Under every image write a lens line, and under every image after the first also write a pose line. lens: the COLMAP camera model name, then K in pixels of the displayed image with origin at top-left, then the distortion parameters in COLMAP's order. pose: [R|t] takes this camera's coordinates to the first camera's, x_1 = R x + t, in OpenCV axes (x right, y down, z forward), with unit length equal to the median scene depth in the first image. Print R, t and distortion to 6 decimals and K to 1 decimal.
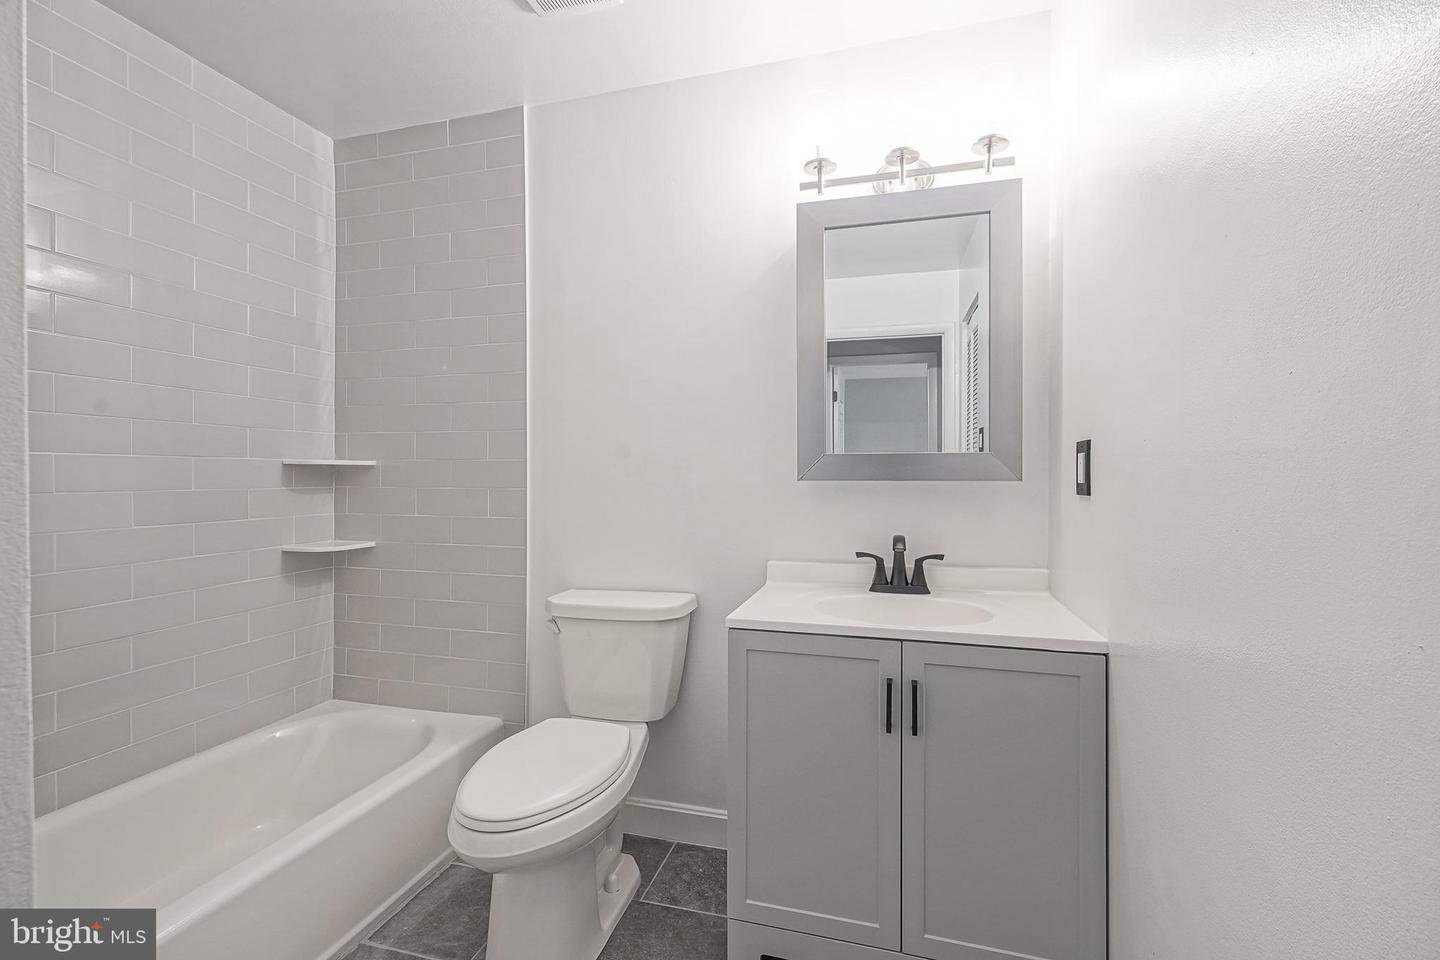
lens RADIAL K [[583.8, 0, 723.8], [0, 583.8, 476.0], [0, 0, 1]] dist [-0.002602, 0.002133]
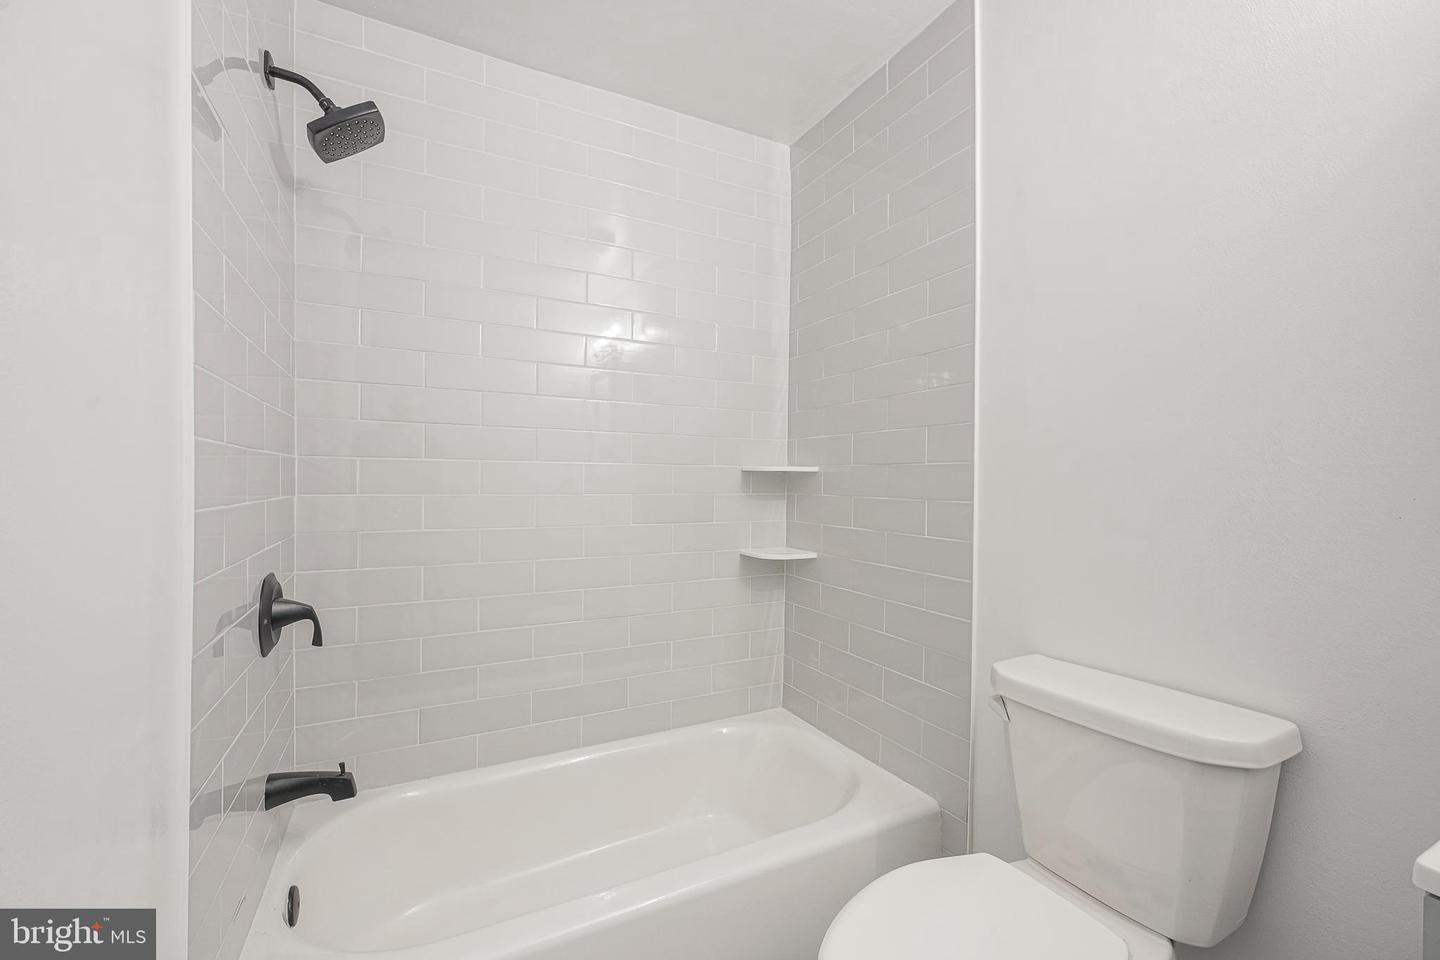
lens RADIAL K [[583.8, 0, 720.3], [0, 583.8, 481.5], [0, 0, 1]] dist [-0.002602, 0.002133]
pose [[0.681755, 0.006219, -0.731554, -0.017788], [-0.008930, 0.999960, 0.000179, -0.001796], [0.731526, 0.006411, 0.681783, 0.252895]]
